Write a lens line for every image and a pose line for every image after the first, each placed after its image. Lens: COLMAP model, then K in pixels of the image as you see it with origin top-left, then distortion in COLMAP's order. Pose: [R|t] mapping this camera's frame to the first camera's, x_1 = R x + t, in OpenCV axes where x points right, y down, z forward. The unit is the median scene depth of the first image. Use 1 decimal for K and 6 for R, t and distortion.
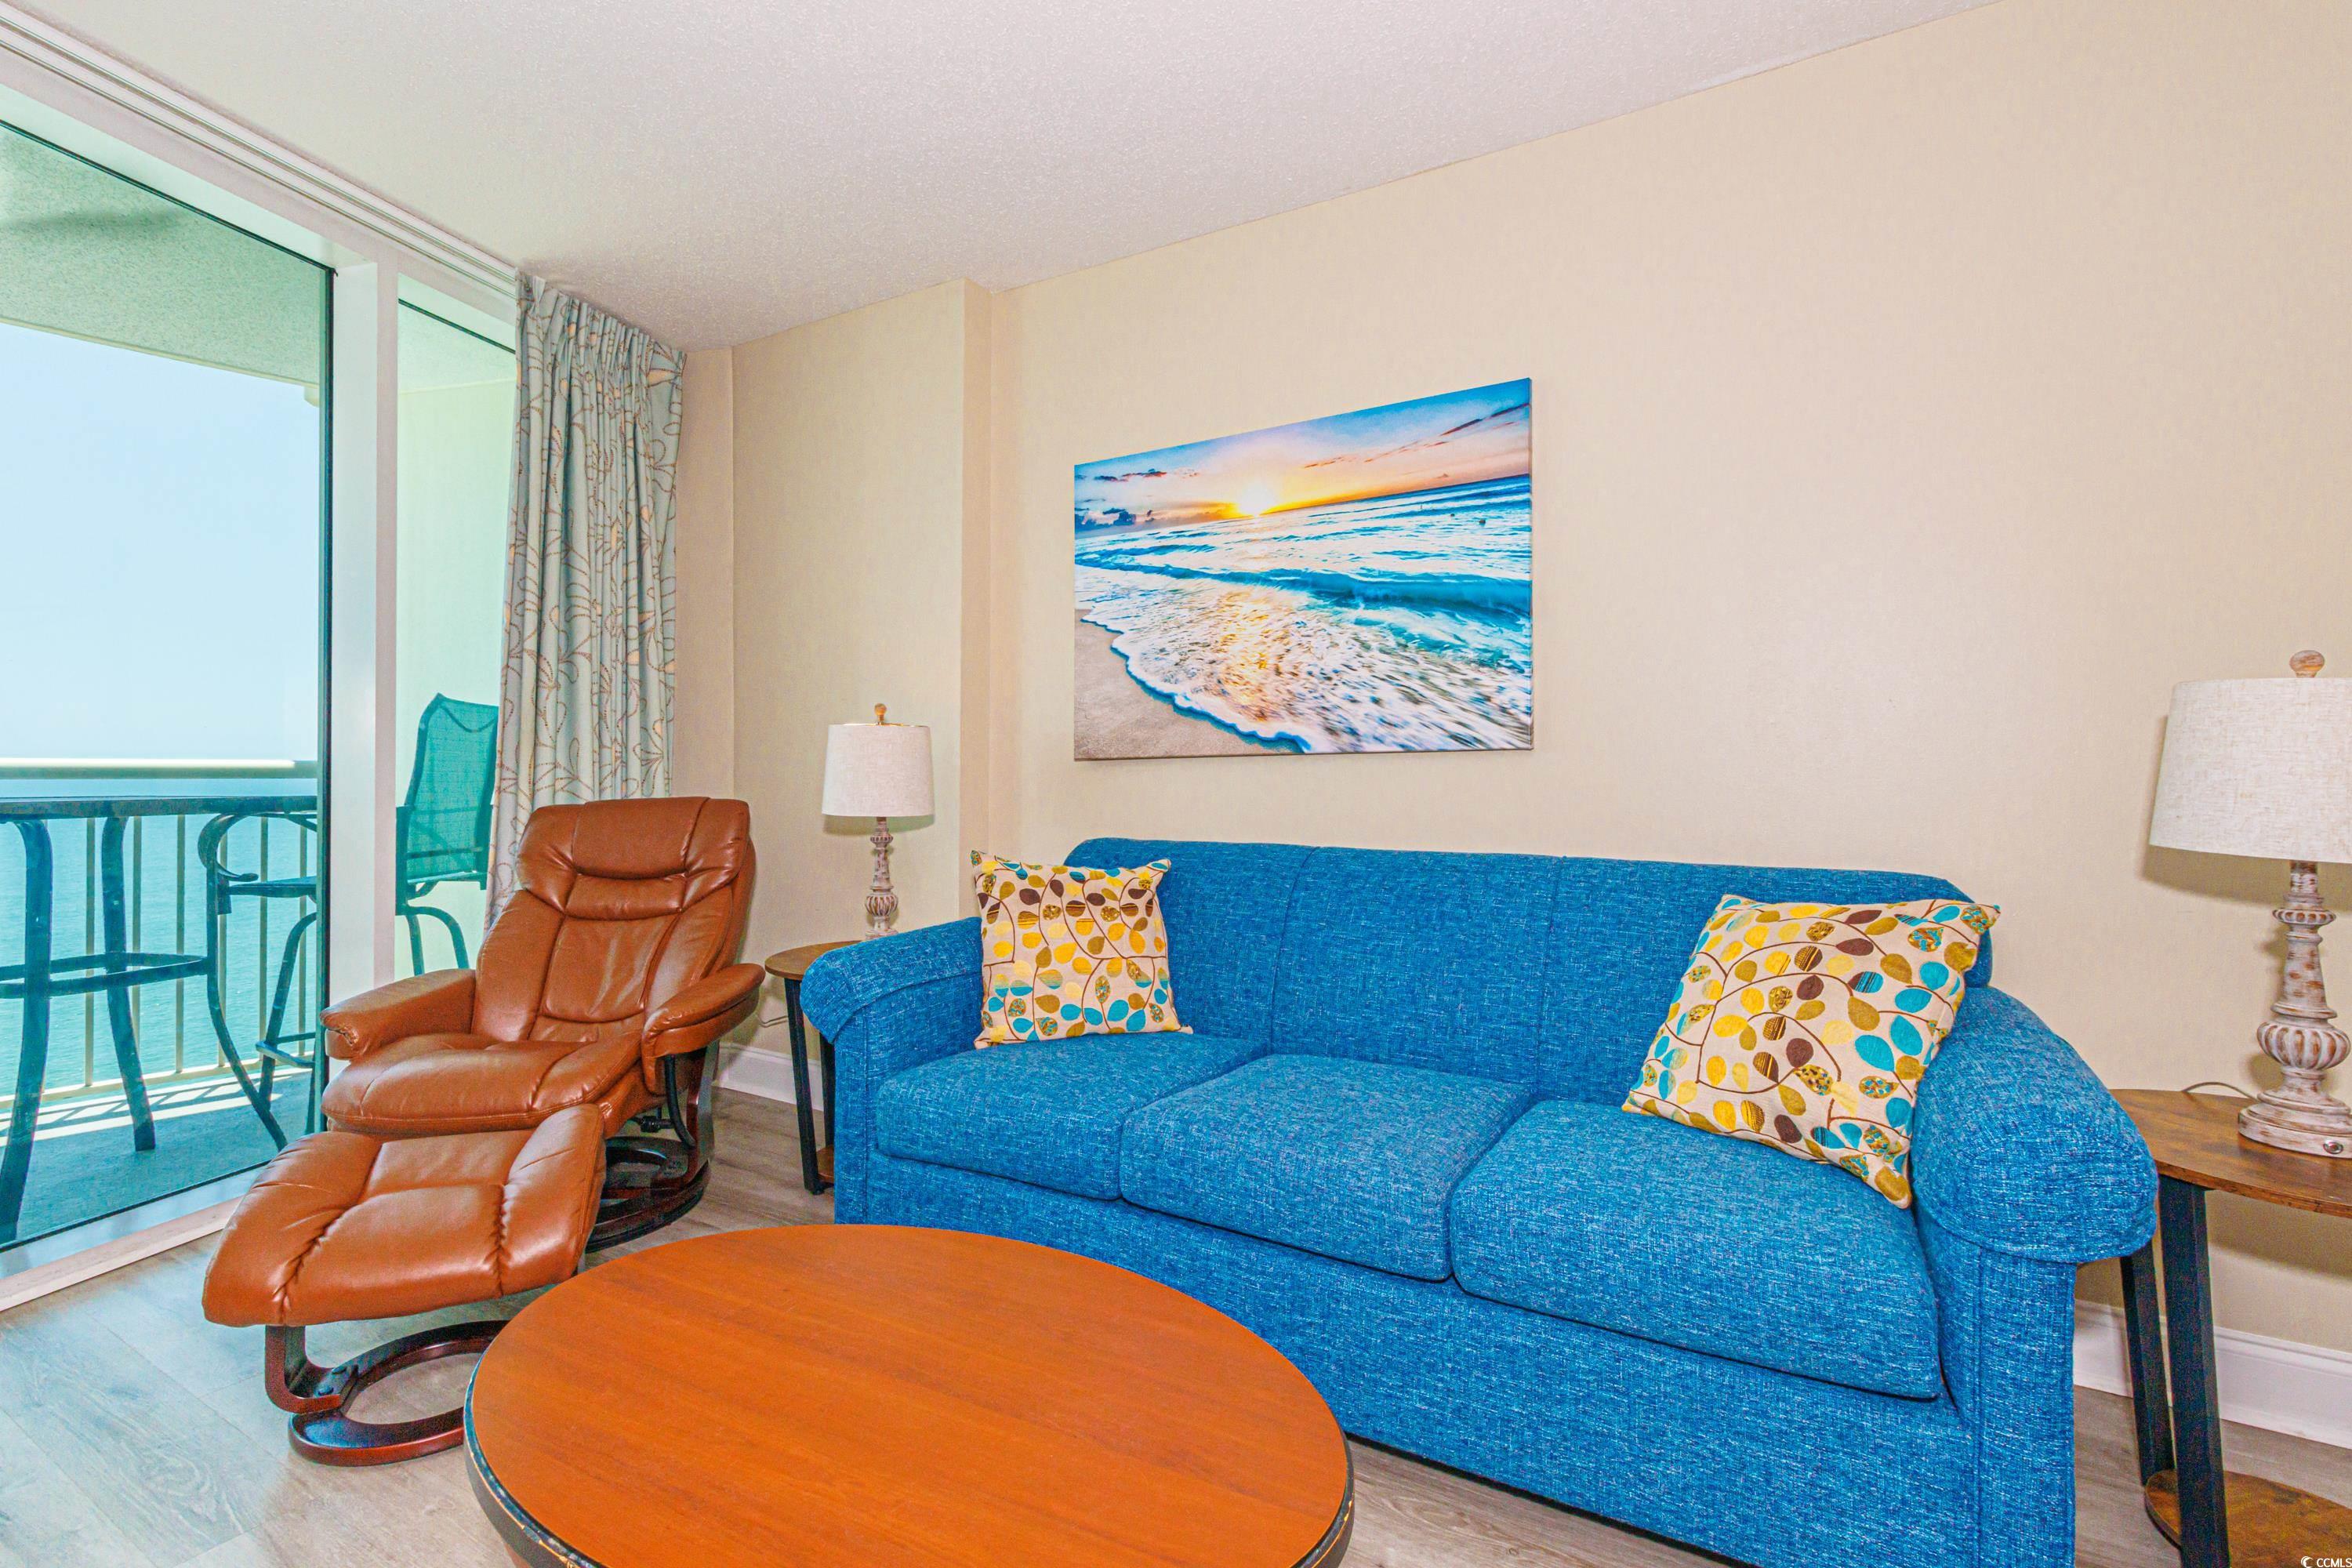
lens RADIAL K [[1084.9, 0, 1166.7], [0, 1084.9, 774.2], [0, 0, 1]] dist [0.000325, 0.000604]
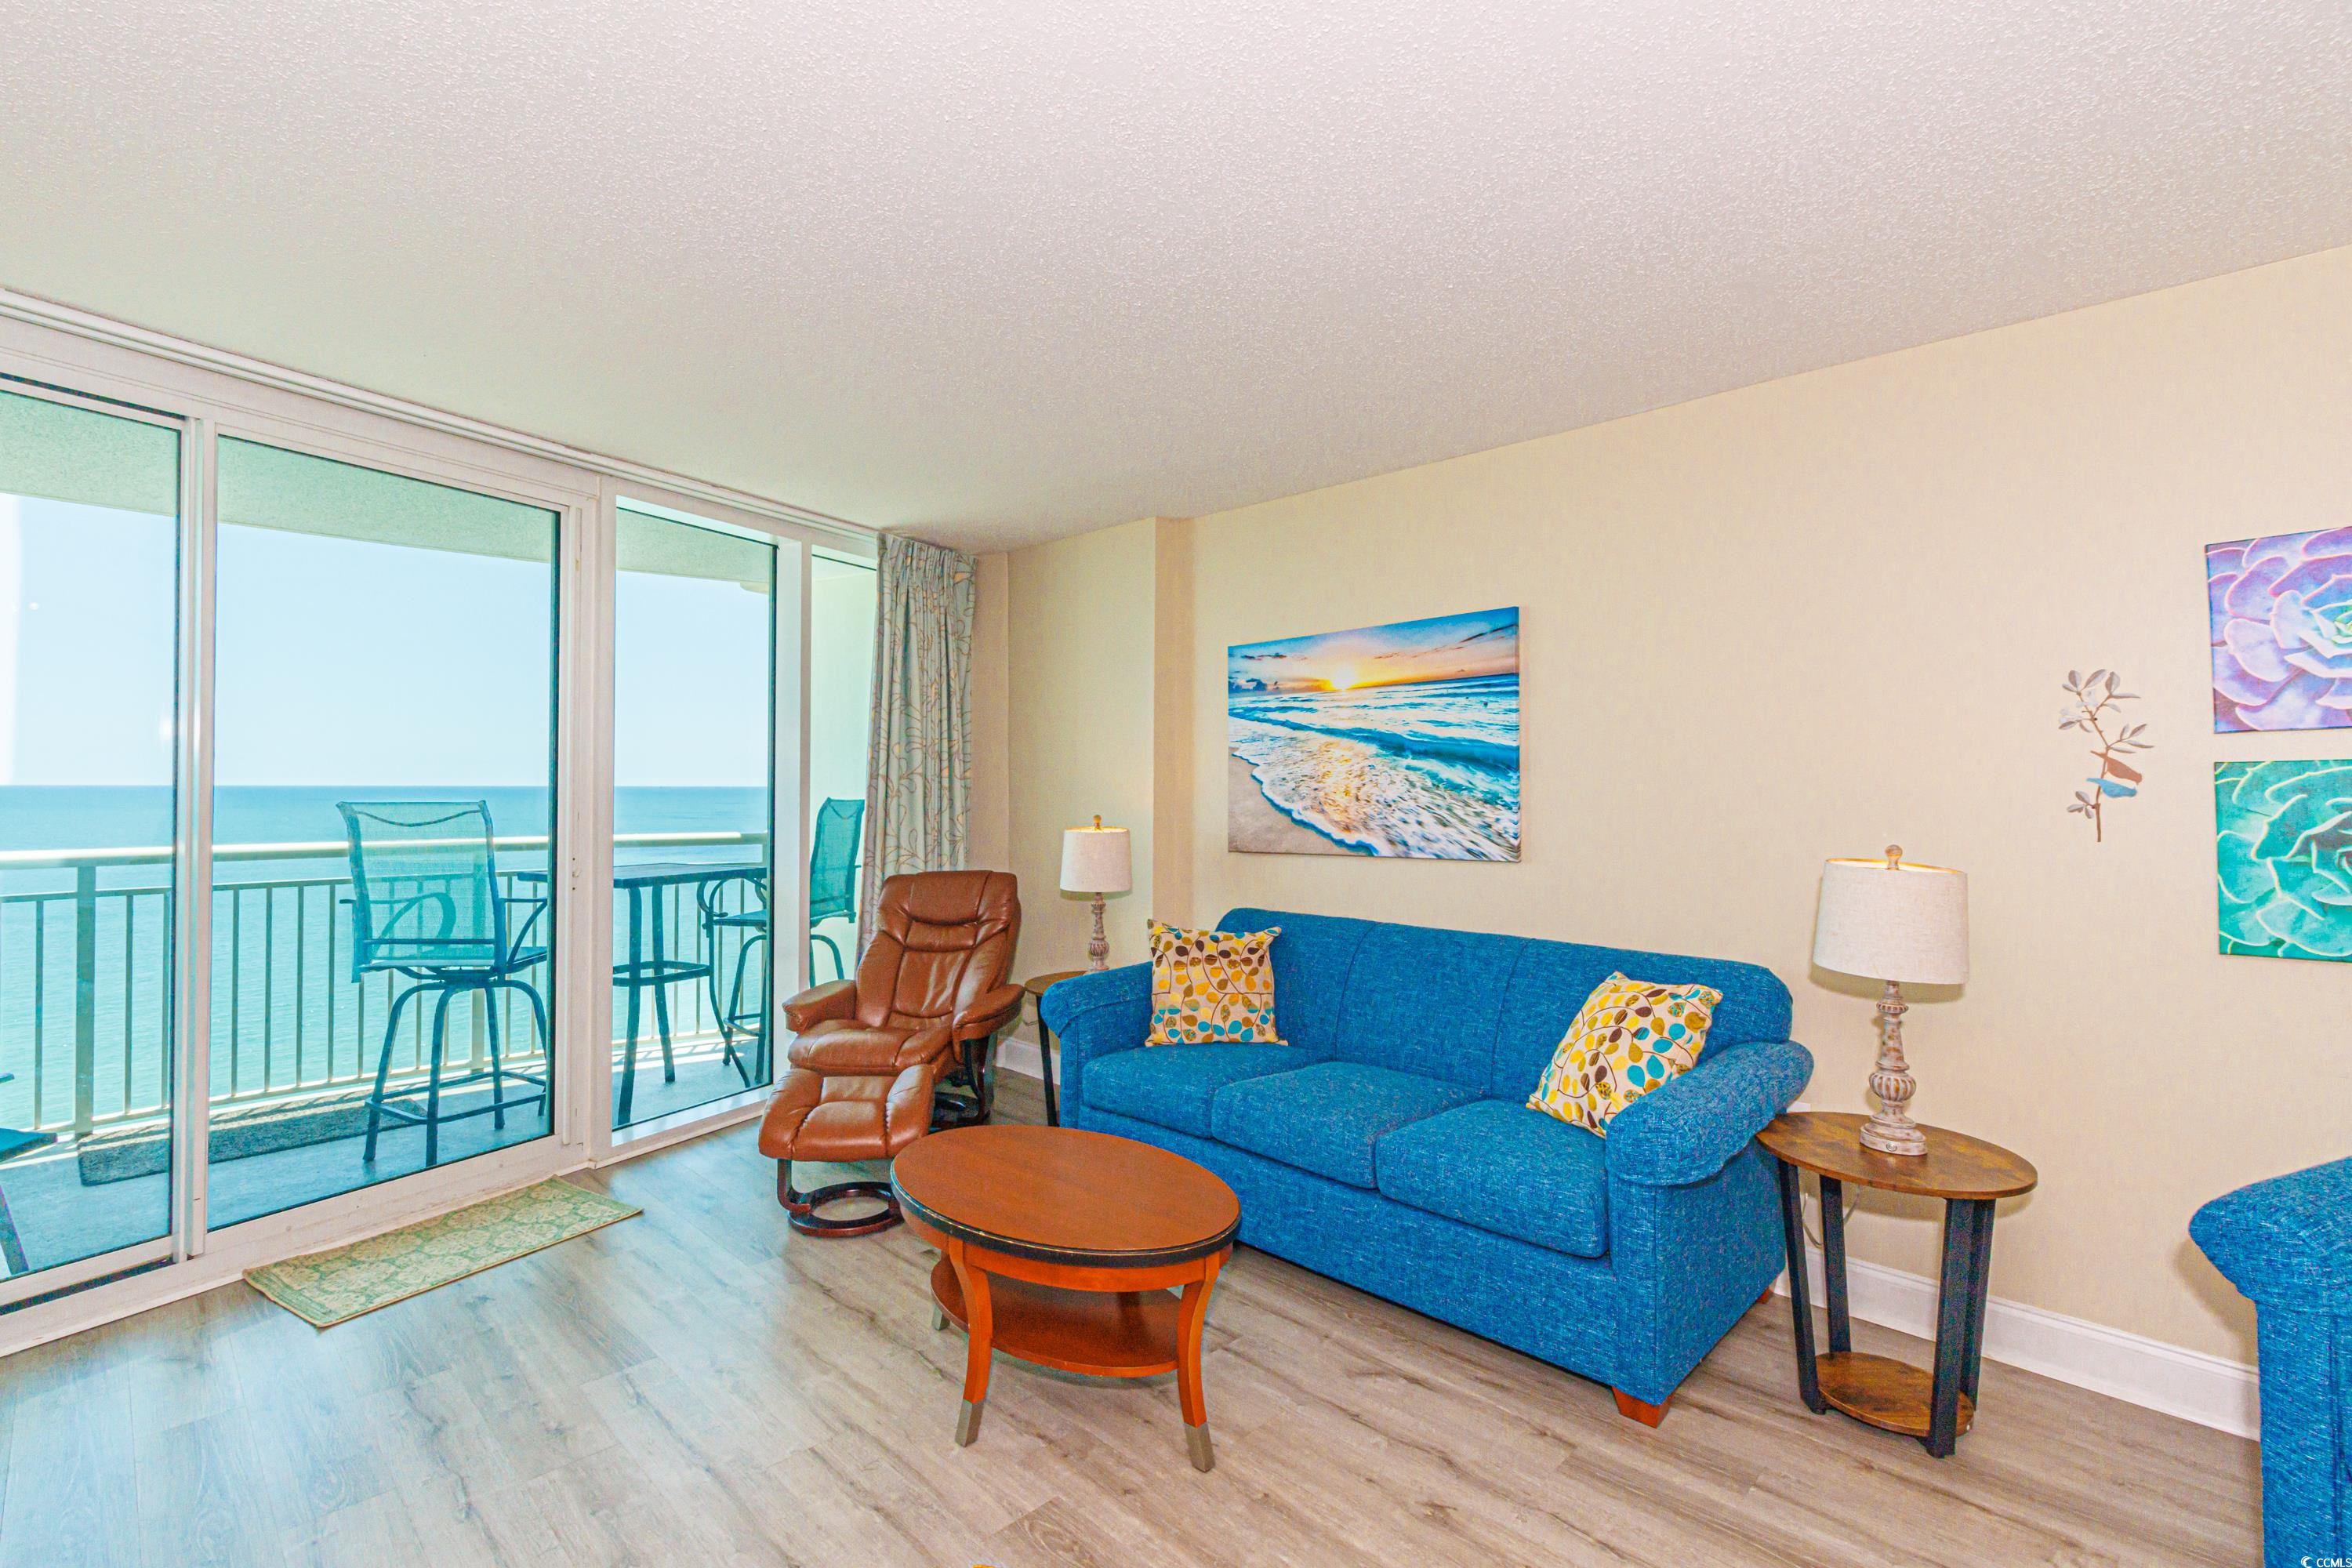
lens RADIAL K [[1095.5, 0, 1164.9], [0, 1095.5, 782.2], [0, 0, 1]] dist [0.000911, 0.000838]
pose [[0.968997, -0.001349, -0.247067, 0.224447], [0.000139, 0.999988, -0.004912, -0.114483], [0.247071, 0.004726, 0.968986, -0.498014]]
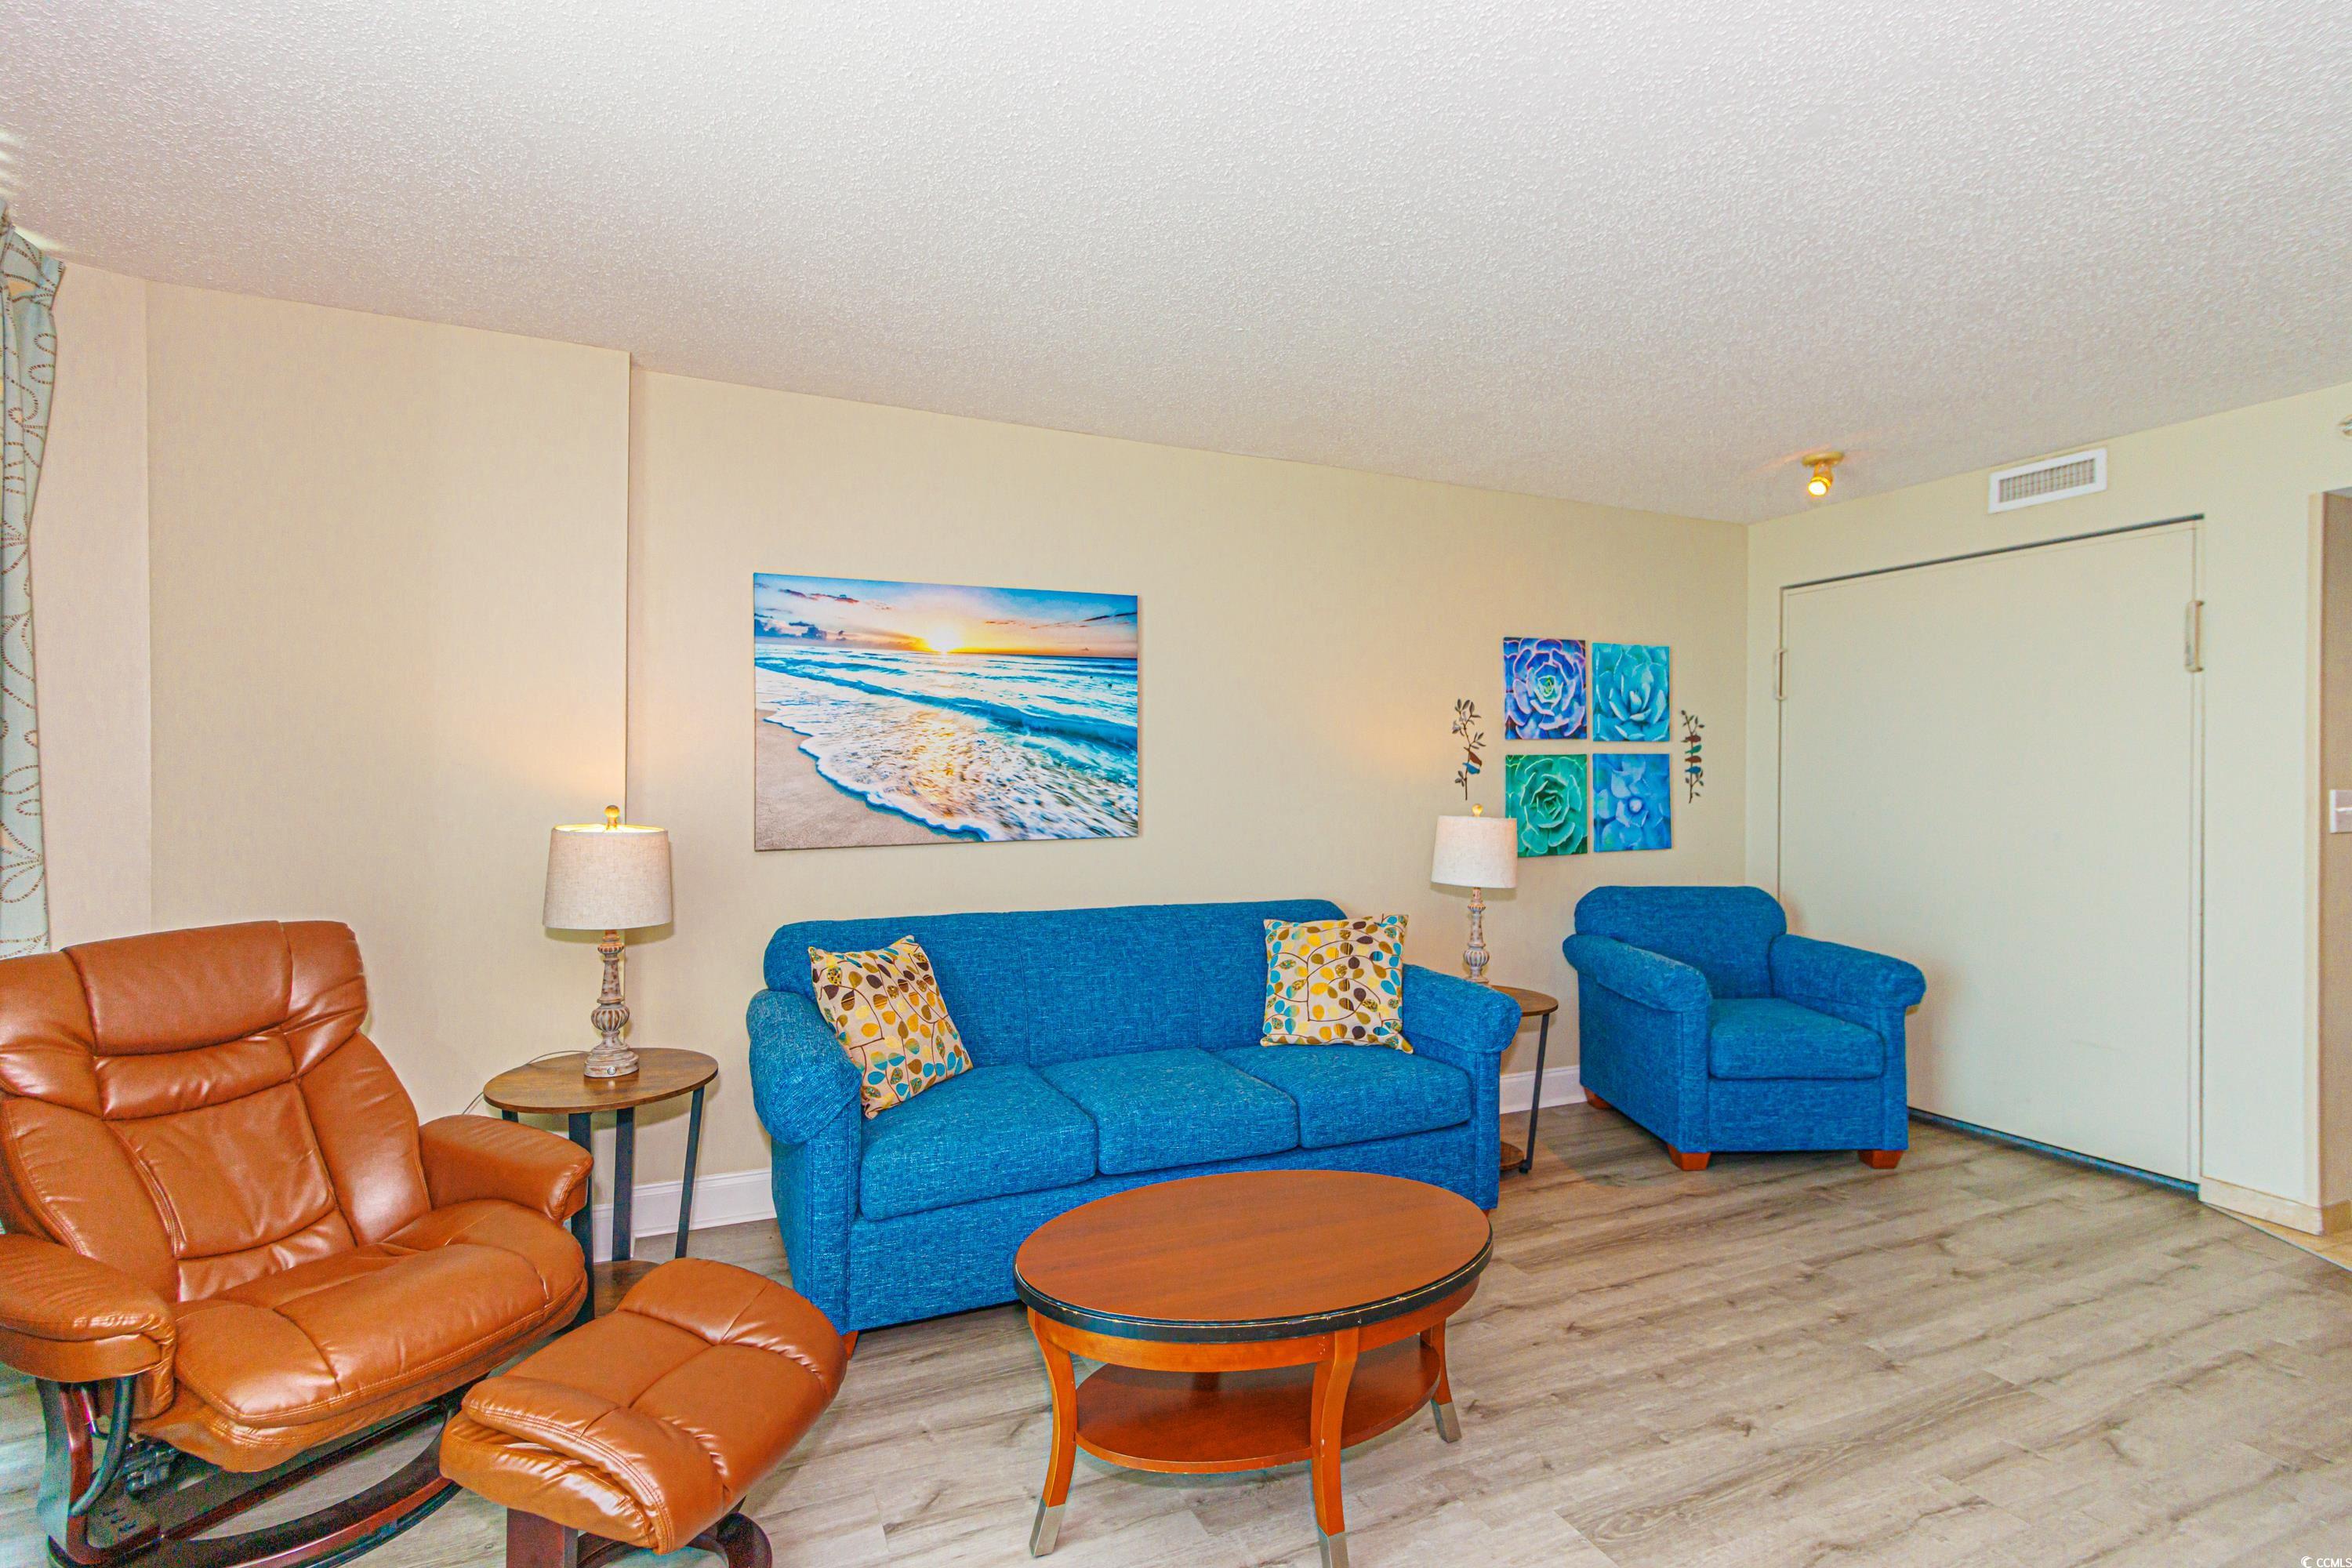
lens RADIAL K [[1095.5, 0, 1164.9], [0, 1095.5, 782.2], [0, 0, 1]] dist [0.000911, 0.000838]
pose [[0.575751, -0.003211, 0.817619, -0.852480], [-0.001925, 0.999984, 0.005283, -0.101342], [-0.817623, -0.004615, 0.575736, 0.064958]]
